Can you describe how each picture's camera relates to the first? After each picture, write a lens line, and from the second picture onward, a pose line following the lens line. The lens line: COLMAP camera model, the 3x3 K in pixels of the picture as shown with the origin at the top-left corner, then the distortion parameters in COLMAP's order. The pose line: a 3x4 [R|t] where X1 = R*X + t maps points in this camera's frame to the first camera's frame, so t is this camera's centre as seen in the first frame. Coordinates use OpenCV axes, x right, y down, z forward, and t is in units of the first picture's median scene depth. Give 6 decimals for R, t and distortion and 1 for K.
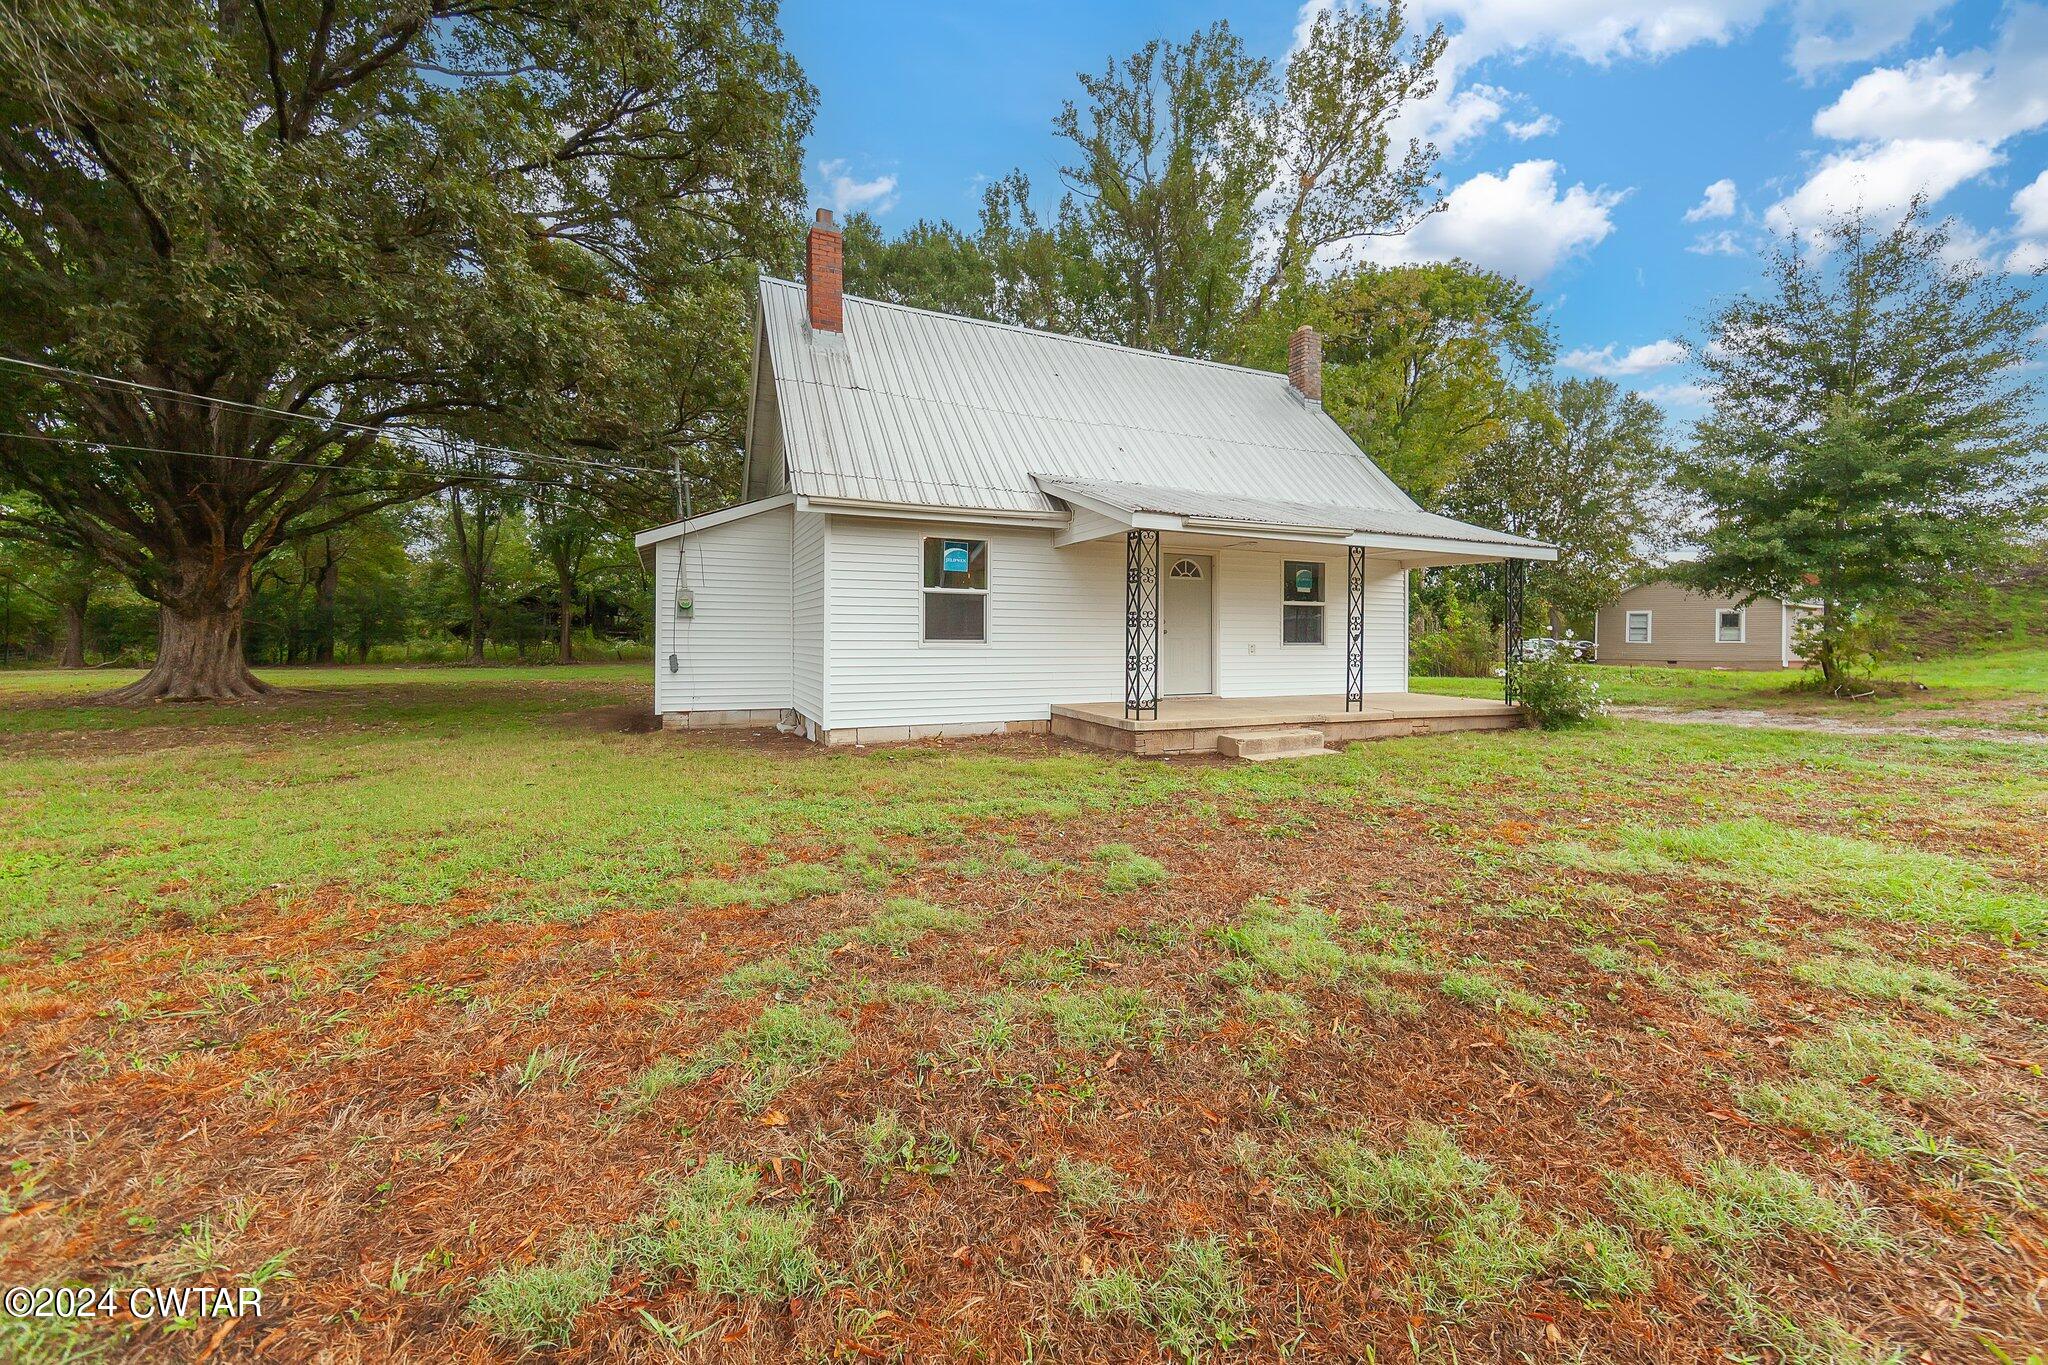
lens RADIAL K [[837.7, 0, 1023.6], [0, 837.7, 683.4], [0, 0, 1]] dist [-0.003024, -0.000161]
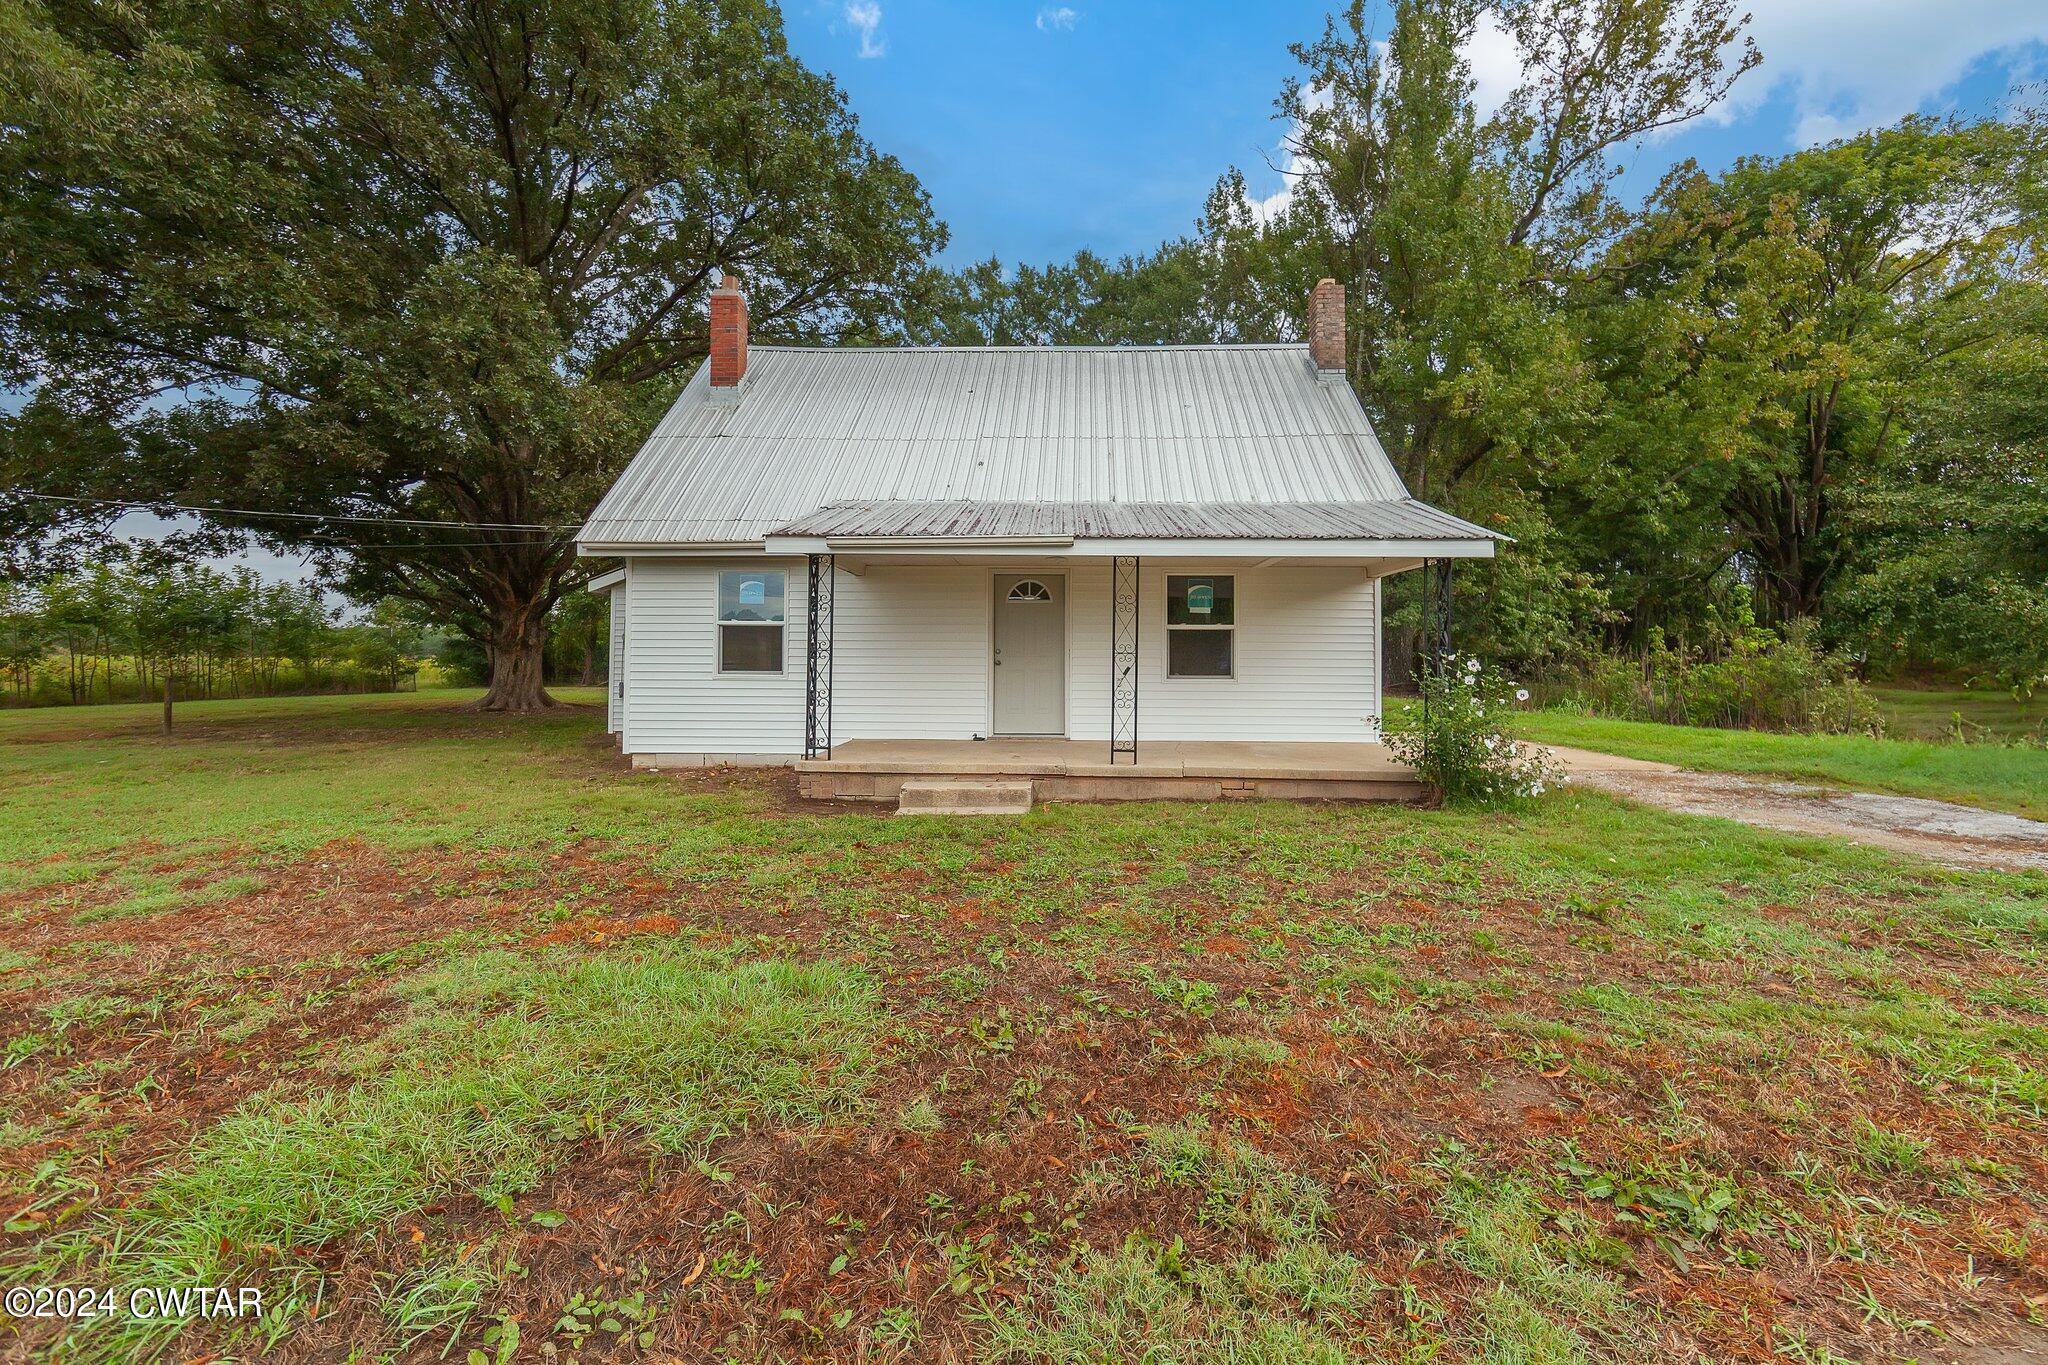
lens RADIAL K [[837.7, 0, 1023.6], [0, 837.7, 680.2], [0, 0, 1]] dist [-0.003024, -0.000161]
pose [[0.885349, 0.010025, -0.464819, 0.590889], [-0.026727, 0.999212, -0.029356, -0.017305], [0.464158, 0.038413, 0.884919, 0.223087]]
